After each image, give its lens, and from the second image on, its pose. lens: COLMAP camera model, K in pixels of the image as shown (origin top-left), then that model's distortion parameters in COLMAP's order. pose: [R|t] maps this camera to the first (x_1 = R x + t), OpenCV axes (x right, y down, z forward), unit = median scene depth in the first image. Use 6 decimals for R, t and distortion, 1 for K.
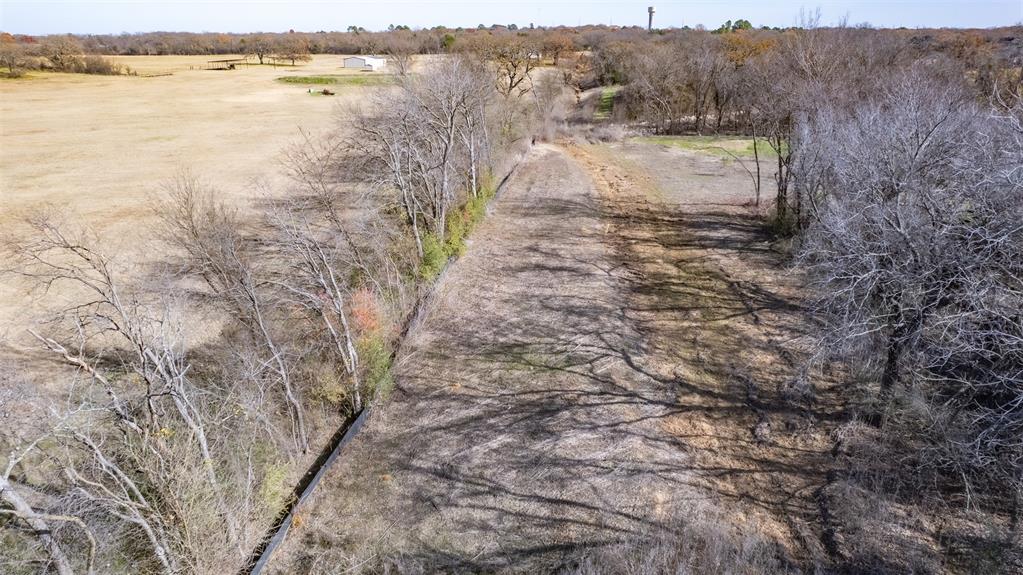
lens RADIAL K [[657.2, 0, 513.4], [0, 657.2, 285.4], [0, 0, 1]] dist [-0.023751, 0.009482]
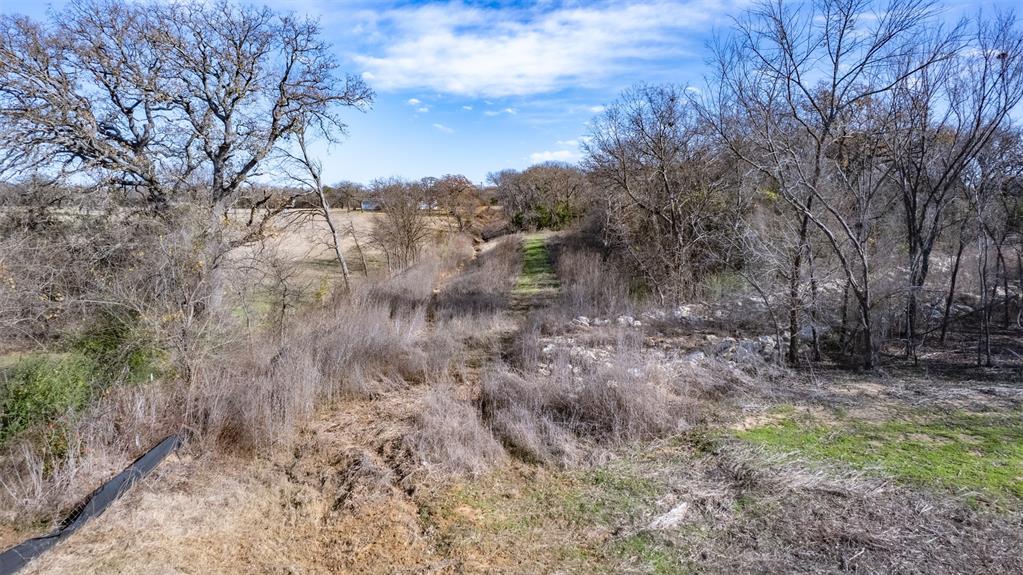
lens RADIAL K [[636.6, 0, 505.0], [0, 636.6, 288.1], [0, 0, 1]] dist [-0.120932, 0.007995]
pose [[0.992801, -0.003905, 0.119709, 0.132510], [0.032436, 0.970887, -0.237331, -0.298747], [-0.115297, 0.239505, 0.964025, 1.135835]]
